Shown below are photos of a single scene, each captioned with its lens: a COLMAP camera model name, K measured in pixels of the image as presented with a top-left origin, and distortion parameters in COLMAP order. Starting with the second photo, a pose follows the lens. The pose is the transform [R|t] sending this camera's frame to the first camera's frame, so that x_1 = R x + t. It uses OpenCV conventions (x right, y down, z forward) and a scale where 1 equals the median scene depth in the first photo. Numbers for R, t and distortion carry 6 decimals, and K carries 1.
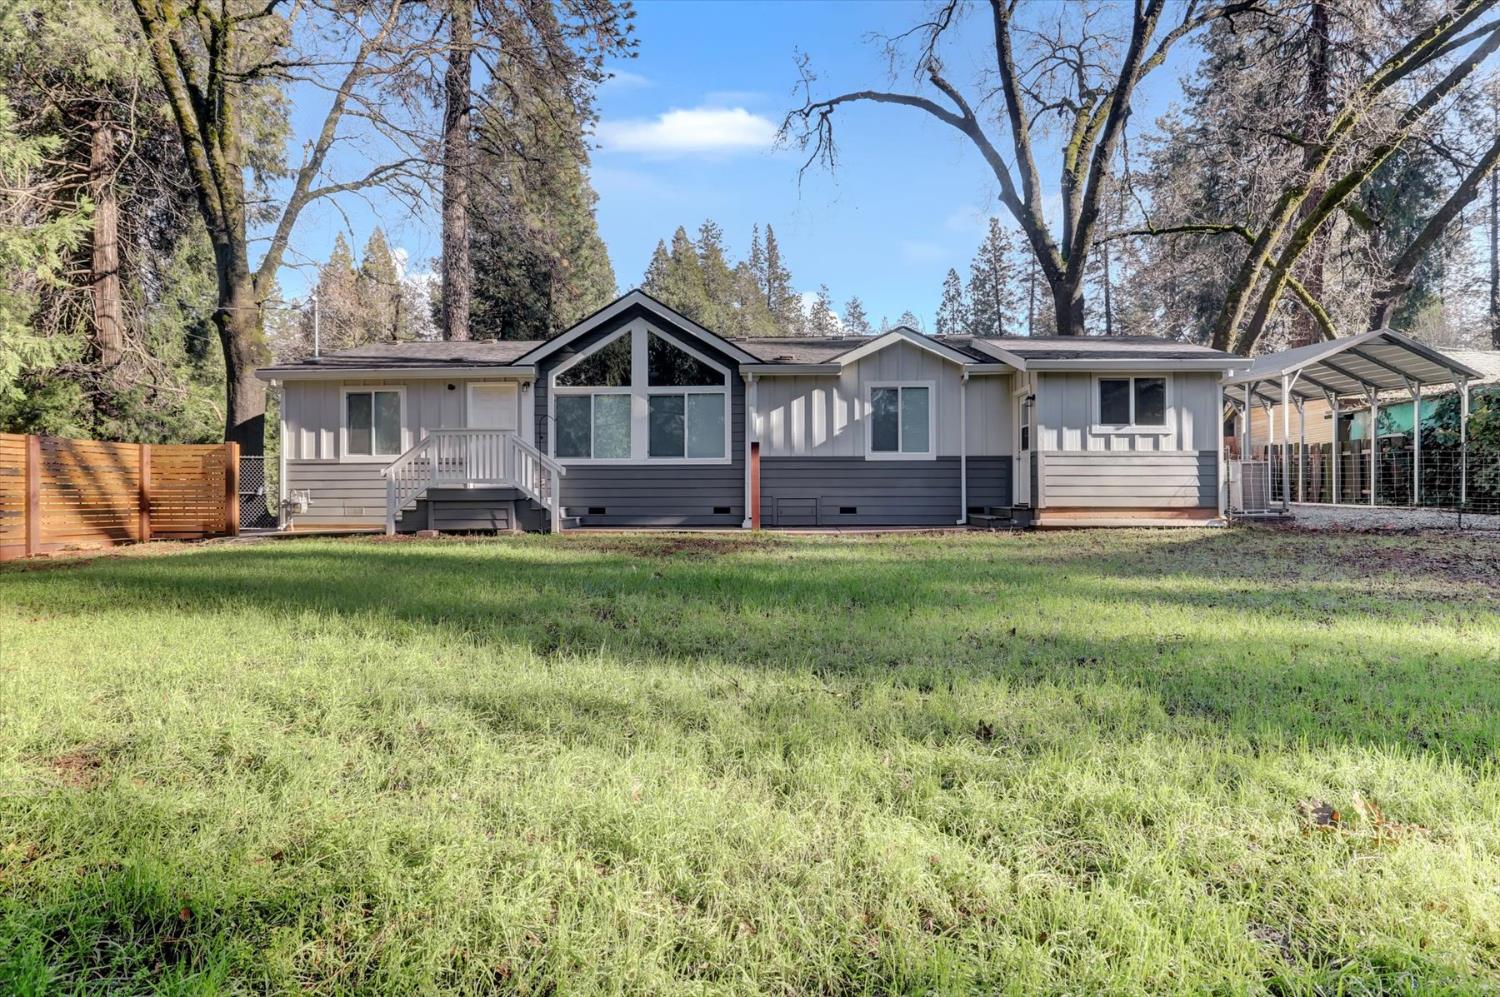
lens RADIAL K [[712.3, 0, 754.9], [0, 712.3, 503.7], [0, 0, 1]] dist [-0.002946, -0.000100]
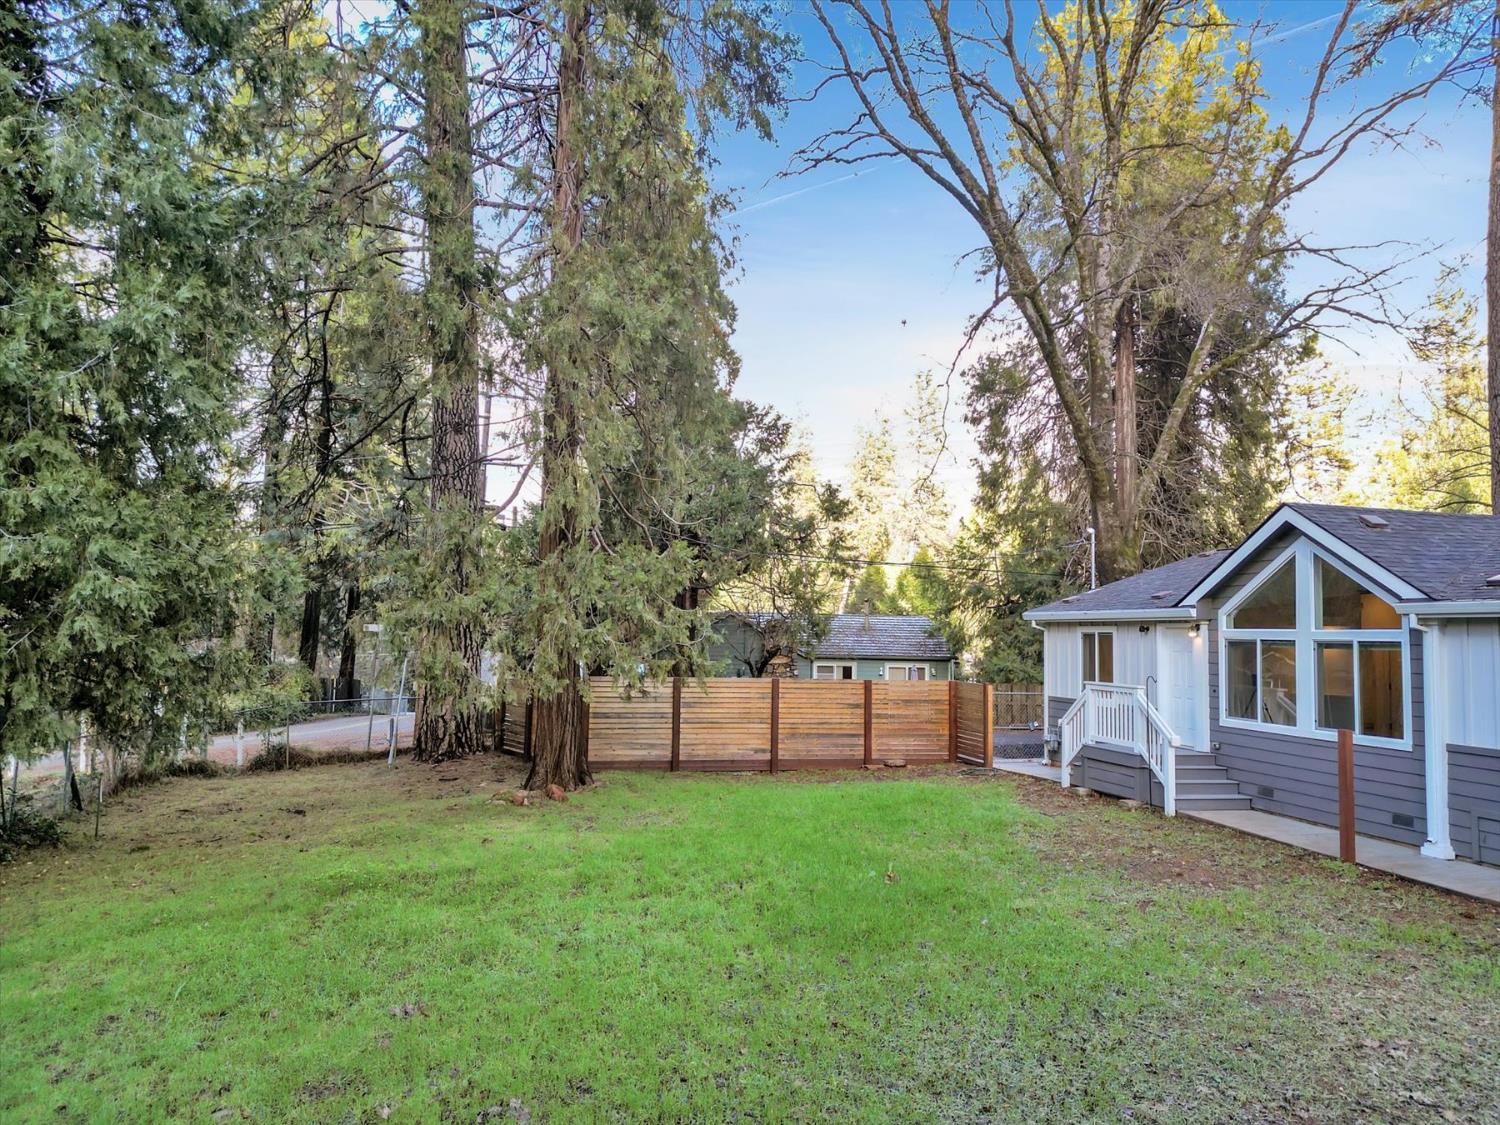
lens RADIAL K [[1082.0, 0, 750.0], [0, 1082.0, 562.5], [0, 0, 1]] dist [0.111413, -0.094933]
pose [[0.268076, -0.054462, -0.961857, 0.786937], [-0.032636, 0.997314, -0.065565, -0.139501], [0.962845, 0.048967, 0.265579, 0.141747]]
